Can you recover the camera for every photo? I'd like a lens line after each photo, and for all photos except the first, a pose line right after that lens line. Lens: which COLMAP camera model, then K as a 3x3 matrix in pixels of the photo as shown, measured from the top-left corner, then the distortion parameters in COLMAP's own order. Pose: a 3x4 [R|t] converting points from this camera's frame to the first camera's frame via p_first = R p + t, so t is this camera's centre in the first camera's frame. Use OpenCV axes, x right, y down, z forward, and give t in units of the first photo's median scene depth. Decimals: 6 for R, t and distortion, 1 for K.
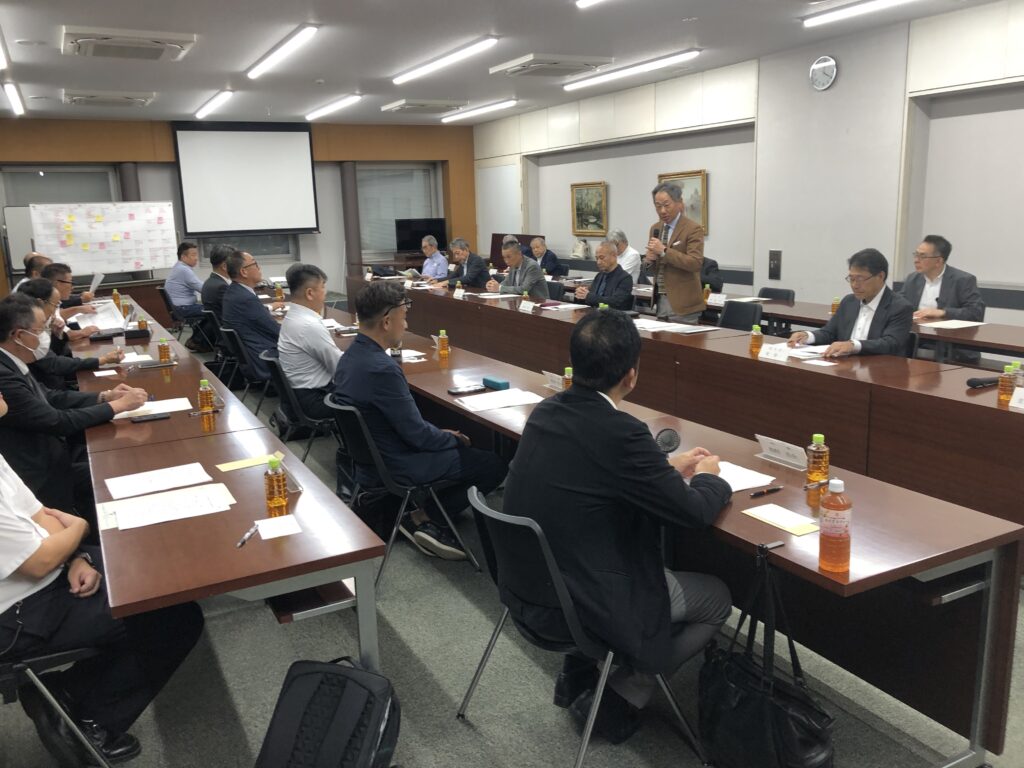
lens RADIAL K [[827.1, 0, 512.0], [0, 827.1, 384.0], [0, 0, 1]] dist [-0.071314, -0.001943]
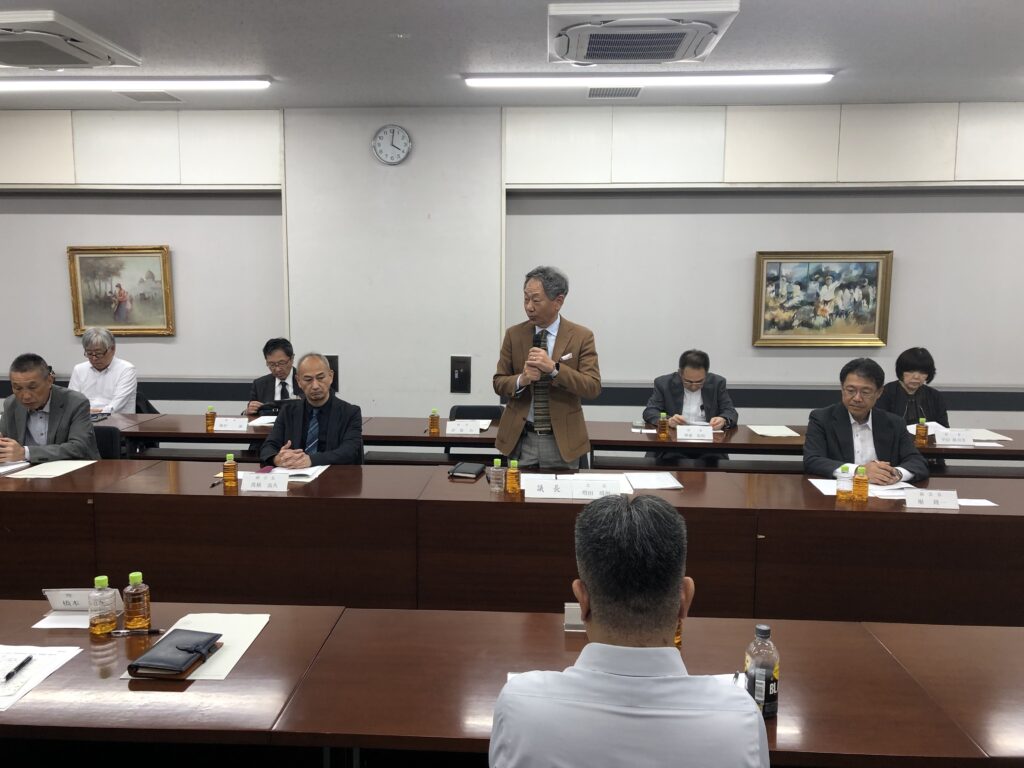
lens RADIAL K [[827.1, 0, 512.0], [0, 827.1, 384.0], [0, 0, 1]] dist [-0.071314, -0.001943]
pose [[0.480742, -0.046531, 0.875627, -0.300246], [0.145515, 0.988978, -0.027337, -0.098288], [-0.864704, 0.140559, 0.482214, 0.513900]]
